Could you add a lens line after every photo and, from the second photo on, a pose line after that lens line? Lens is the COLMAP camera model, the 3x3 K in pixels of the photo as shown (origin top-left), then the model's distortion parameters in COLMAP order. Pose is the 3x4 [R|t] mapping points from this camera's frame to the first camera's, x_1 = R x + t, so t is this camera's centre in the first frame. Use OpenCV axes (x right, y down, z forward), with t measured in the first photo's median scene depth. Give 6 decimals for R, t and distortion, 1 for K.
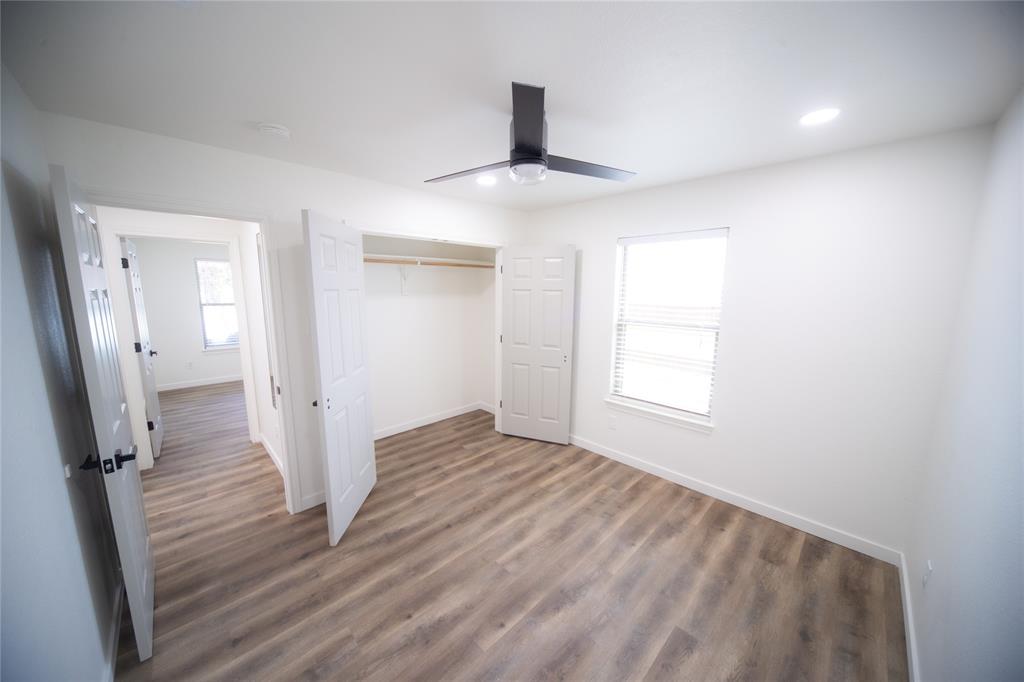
lens RADIAL K [[354.3, 0, 511.2], [0, 354.3, 344.7], [0, 0, 1]] dist [-0.014686, 0.001540]
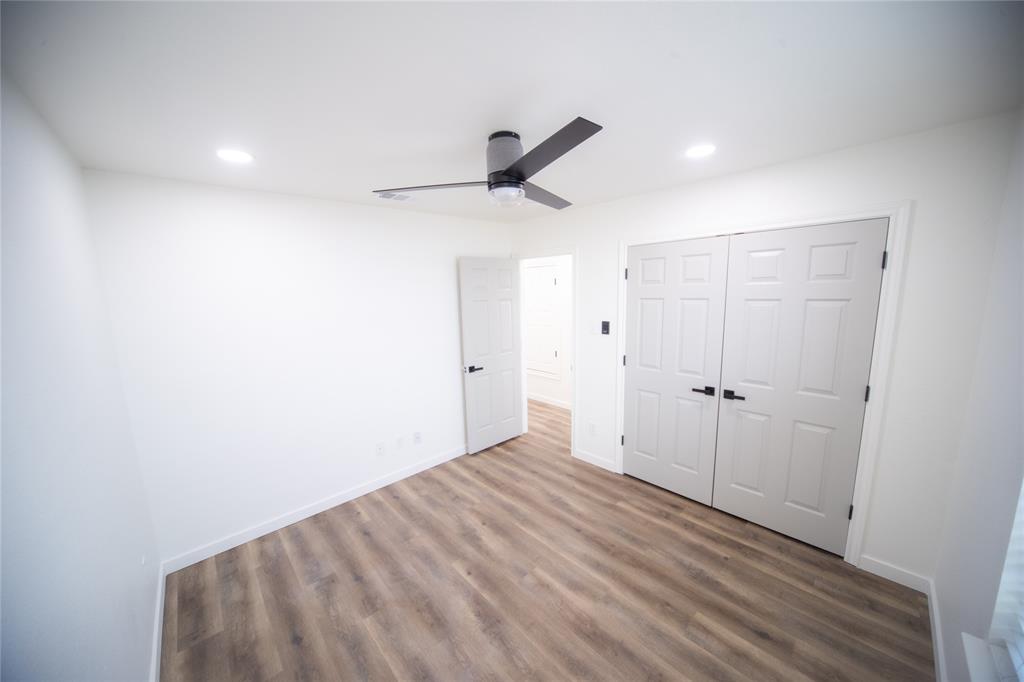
lens RADIAL K [[354.3, 0, 511.2], [0, 354.3, 344.7], [0, 0, 1]] dist [-0.014686, 0.001540]
pose [[-0.029886, 0.148274, -0.988495, 0.825779], [-0.128853, 0.980113, 0.150913, -0.161266], [0.991213, 0.131881, -0.010186, 0.795064]]
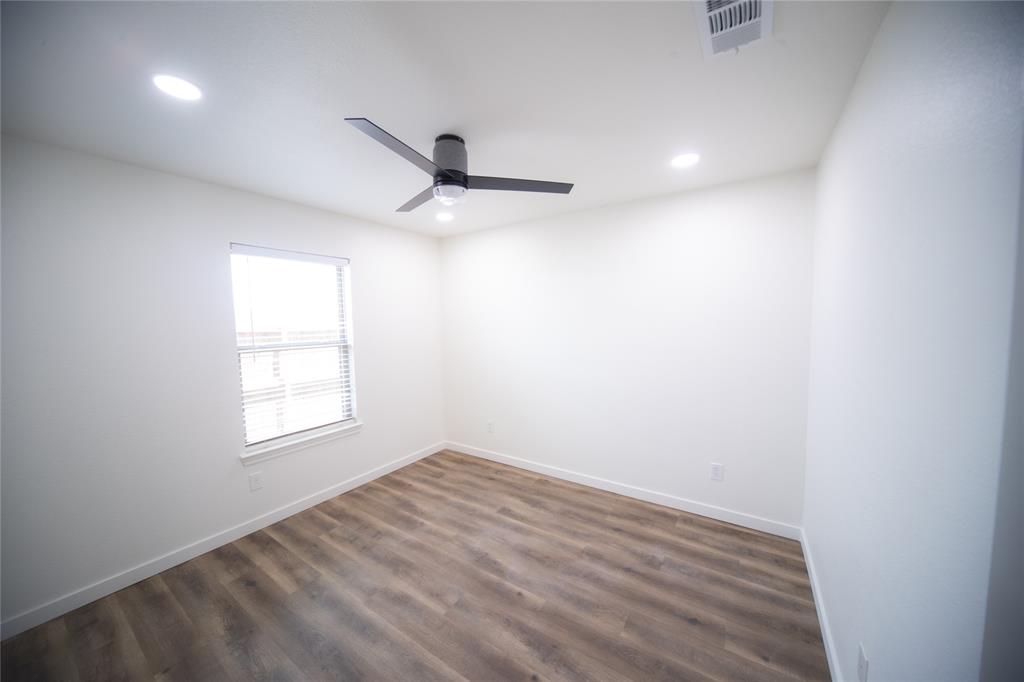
lens RADIAL K [[354.3, 0, 511.2], [0, 354.3, 344.7], [0, 0, 1]] dist [-0.014686, 0.001540]
pose [[-0.200155, -0.072573, 0.977073, -0.804661], [0.170953, 0.979368, 0.107763, -0.083971], [-0.964735, 0.188603, -0.183619, 0.816231]]
